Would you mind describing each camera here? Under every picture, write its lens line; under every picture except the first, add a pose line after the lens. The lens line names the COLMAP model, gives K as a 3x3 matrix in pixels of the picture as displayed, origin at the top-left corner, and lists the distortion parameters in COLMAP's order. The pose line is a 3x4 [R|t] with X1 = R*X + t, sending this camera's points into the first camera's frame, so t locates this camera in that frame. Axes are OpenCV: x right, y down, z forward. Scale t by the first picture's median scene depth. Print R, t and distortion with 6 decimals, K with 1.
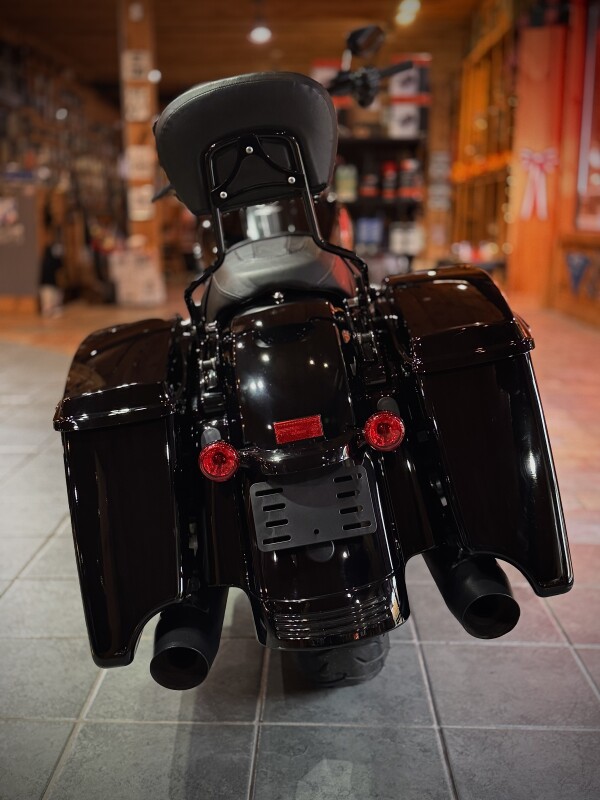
lens RADIAL K [[924.9, 0, 300.0], [0, 924.9, 400.0], [0, 0, 1]] dist [0.028585, 0.019685]
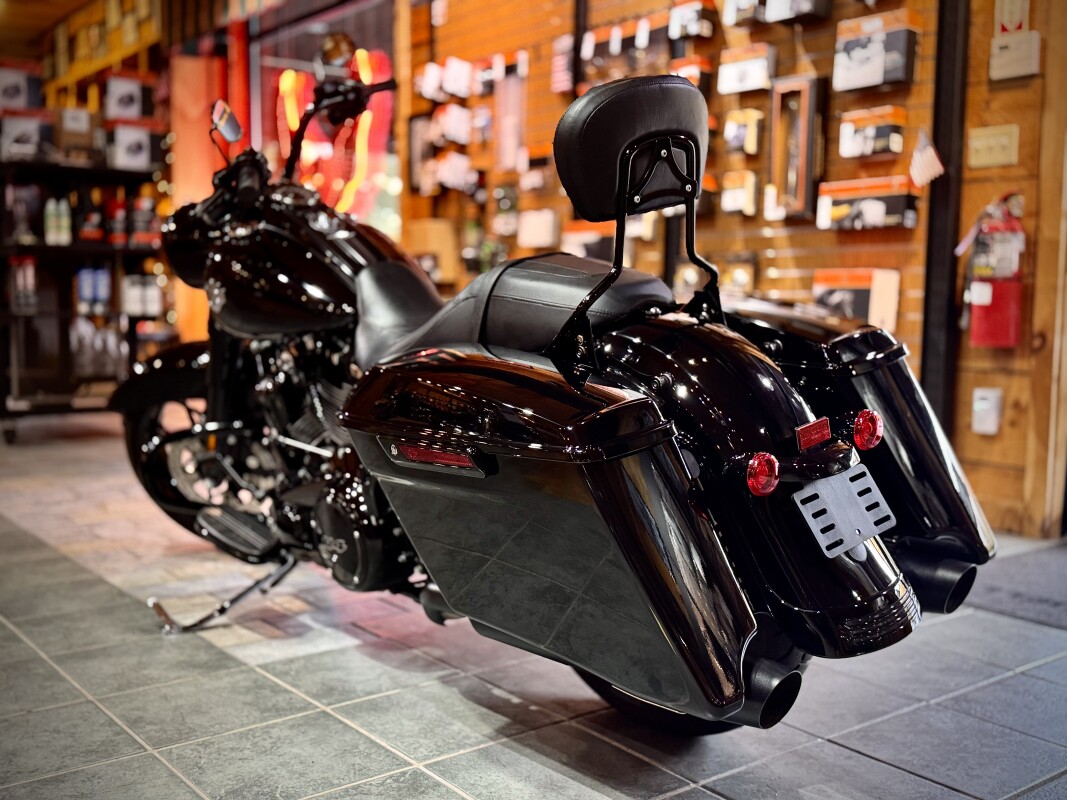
lens RADIAL K [[1128.1, 0, 533.5], [0, 1128.1, 400.0], [0, 0, 1]] dist [0.111360, -0.284636]
pose [[0.774655, -0.051975, 0.630245, -0.244652], [0.114769, 0.991621, -0.059289, 0.008465], [-0.621883, 0.118261, 0.774129, 0.060862]]
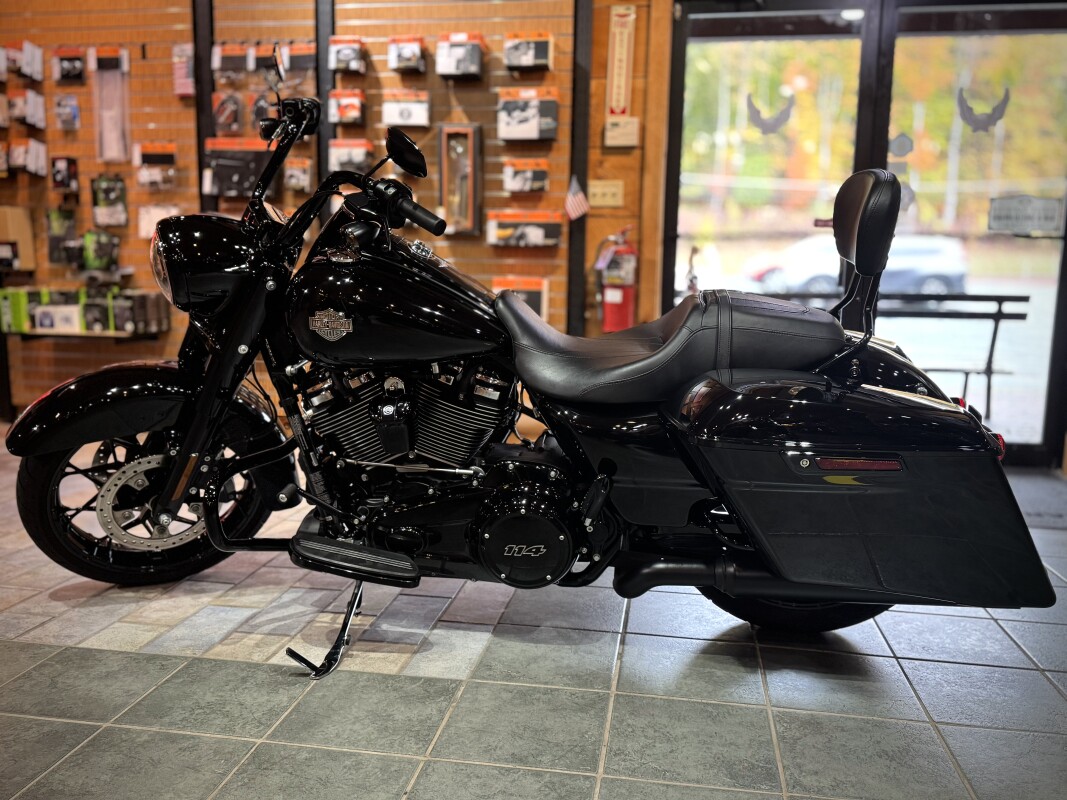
lens RADIAL K [[886.9, 0, 533.5], [0, 886.9, 400.0], [0, 0, 1]] dist [0.089682, -0.140675]
pose [[0.145365, -0.139387, 0.979510, -0.391105], [0.172777, 0.978390, 0.113586, -0.074512], [-0.974175, 0.152725, 0.166306, 0.362771]]
